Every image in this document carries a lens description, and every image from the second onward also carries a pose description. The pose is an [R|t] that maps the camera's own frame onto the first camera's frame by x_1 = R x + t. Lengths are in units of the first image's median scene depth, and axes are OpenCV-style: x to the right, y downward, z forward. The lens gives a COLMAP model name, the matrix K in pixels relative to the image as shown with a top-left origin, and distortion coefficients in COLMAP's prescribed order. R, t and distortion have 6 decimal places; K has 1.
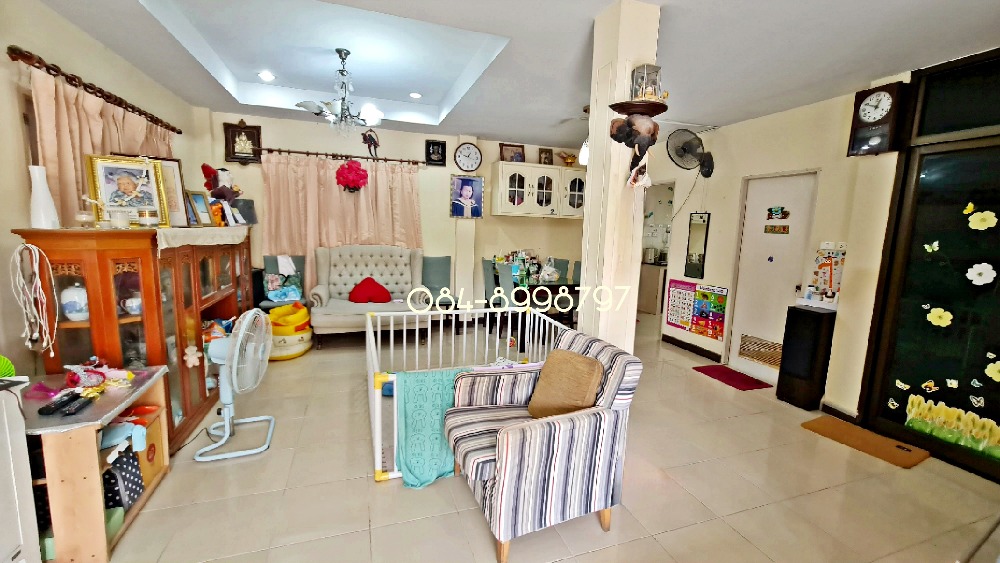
lens RADIAL K [[406.8, 0, 498.4], [0, 406.8, 283.0], [0, 0, 1]] dist [-0.003055, 0.000623]
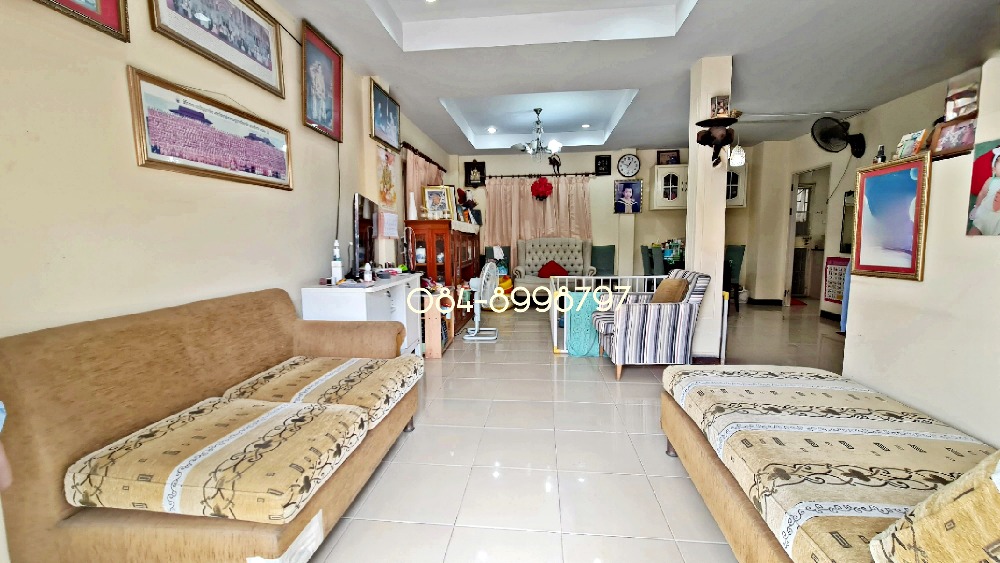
lens RADIAL K [[406.8, 0, 498.4], [0, 406.8, 283.0], [0, 0, 1]] dist [-0.003055, 0.000623]
pose [[0.903836, 0.002433, -0.427872, 0.113535], [-0.017394, 0.999366, -0.031059, 0.115187], [0.427525, 0.035514, 0.903305, -0.340766]]
